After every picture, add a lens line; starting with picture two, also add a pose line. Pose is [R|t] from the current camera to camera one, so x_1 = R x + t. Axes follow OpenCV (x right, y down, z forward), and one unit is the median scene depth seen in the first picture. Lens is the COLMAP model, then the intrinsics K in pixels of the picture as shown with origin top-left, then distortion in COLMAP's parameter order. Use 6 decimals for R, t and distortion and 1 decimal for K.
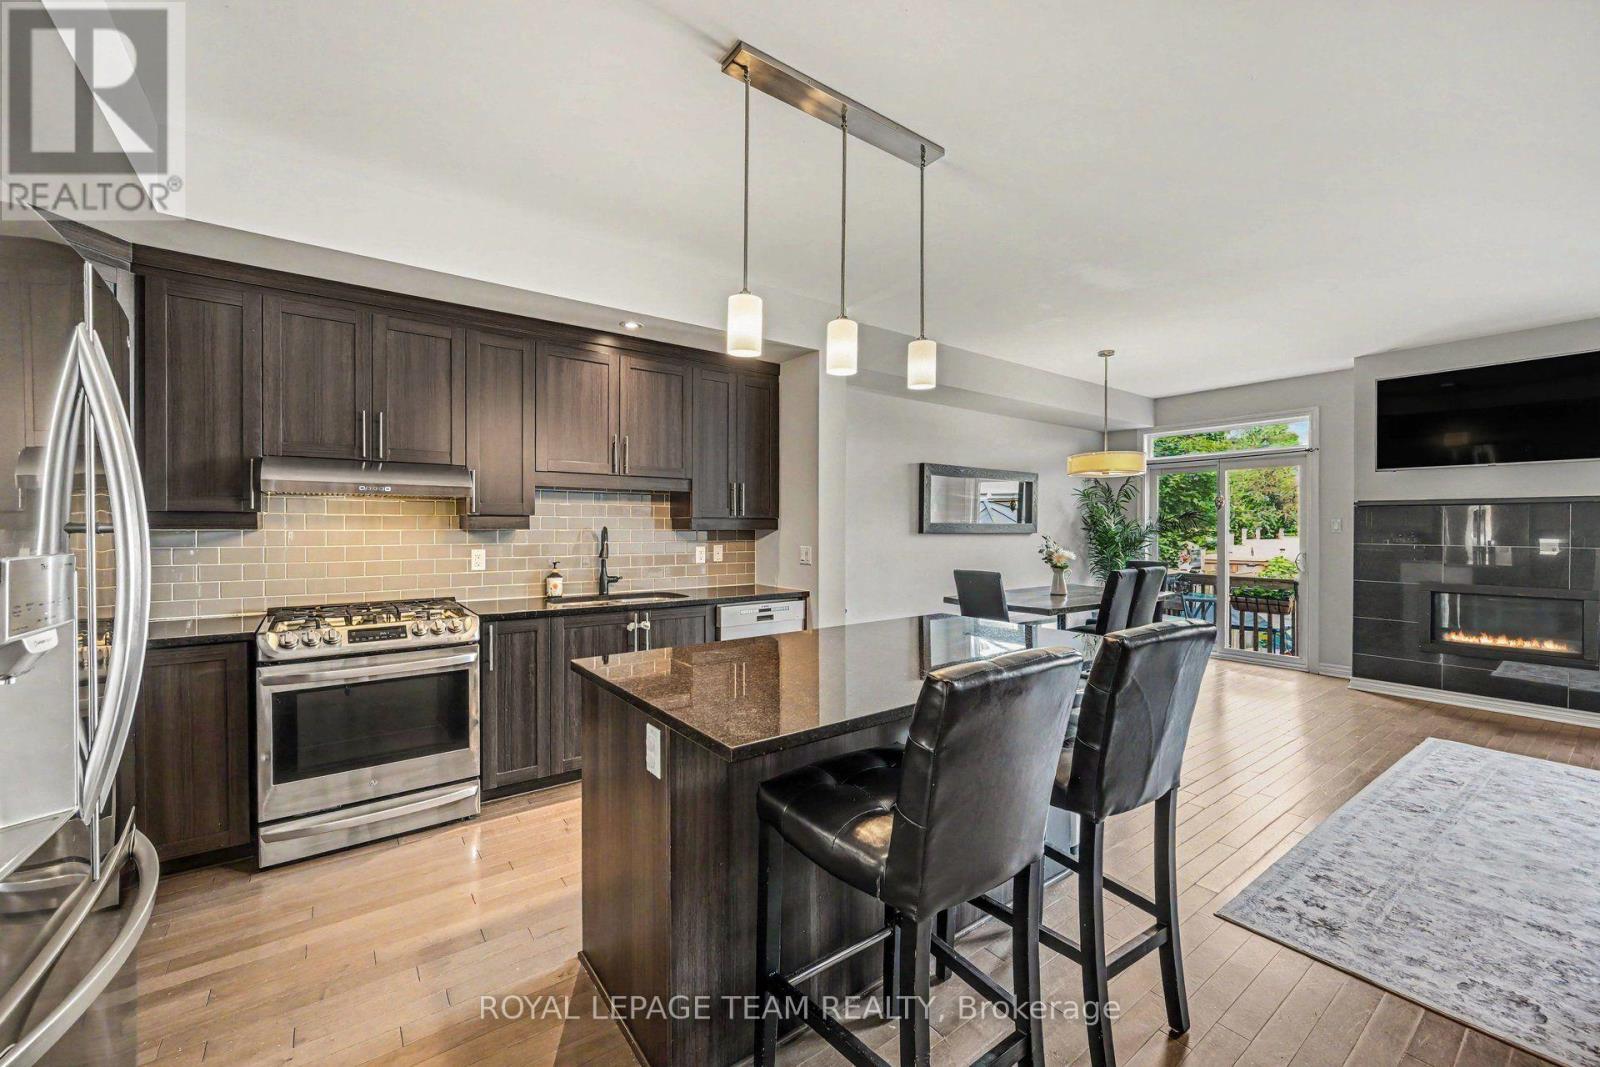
lens RADIAL K [[624.4, 0, 737.2], [0, 624.4, 528.2], [0, 0, 1]] dist [-0.000531, 0.000504]
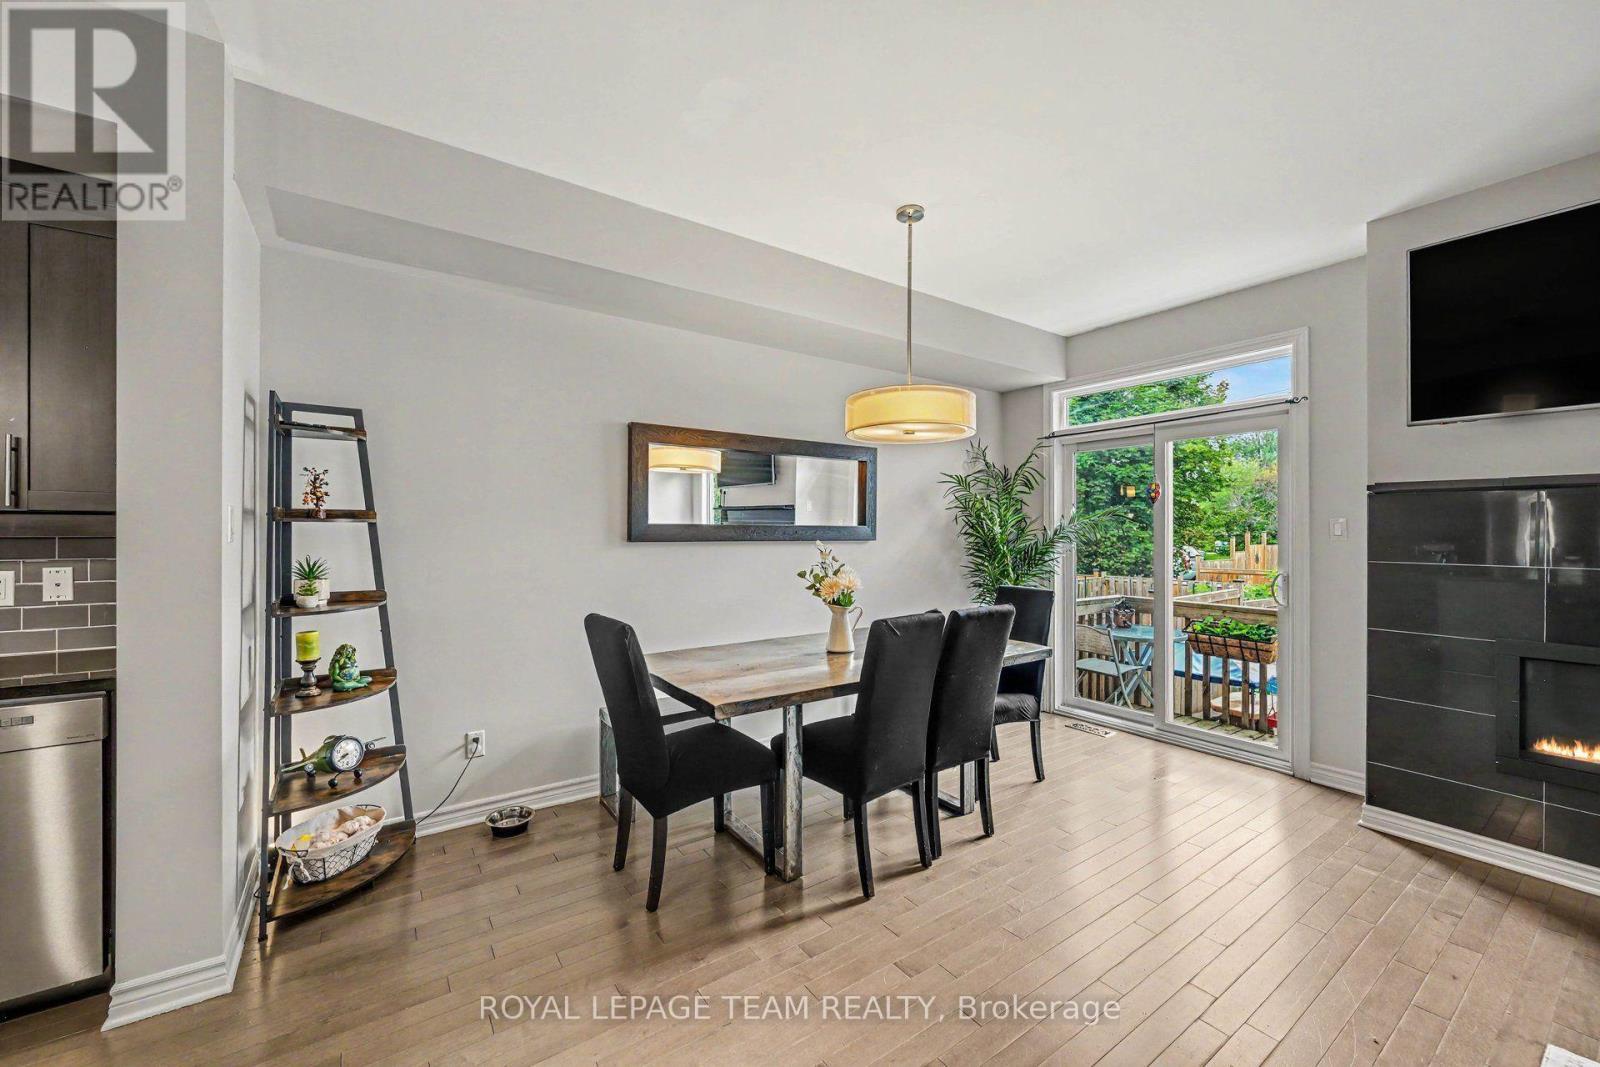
lens RADIAL K [[624.4, 0, 753.2], [0, 624.4, 527.8], [0, 0, 1]] dist [-0.000531, 0.000504]
pose [[0.999995, -0.001110, -0.003045, 0.590810], [0.001087, 0.999972, -0.007414, -0.001577], [0.003053, 0.007411, 0.999968, 0.591279]]
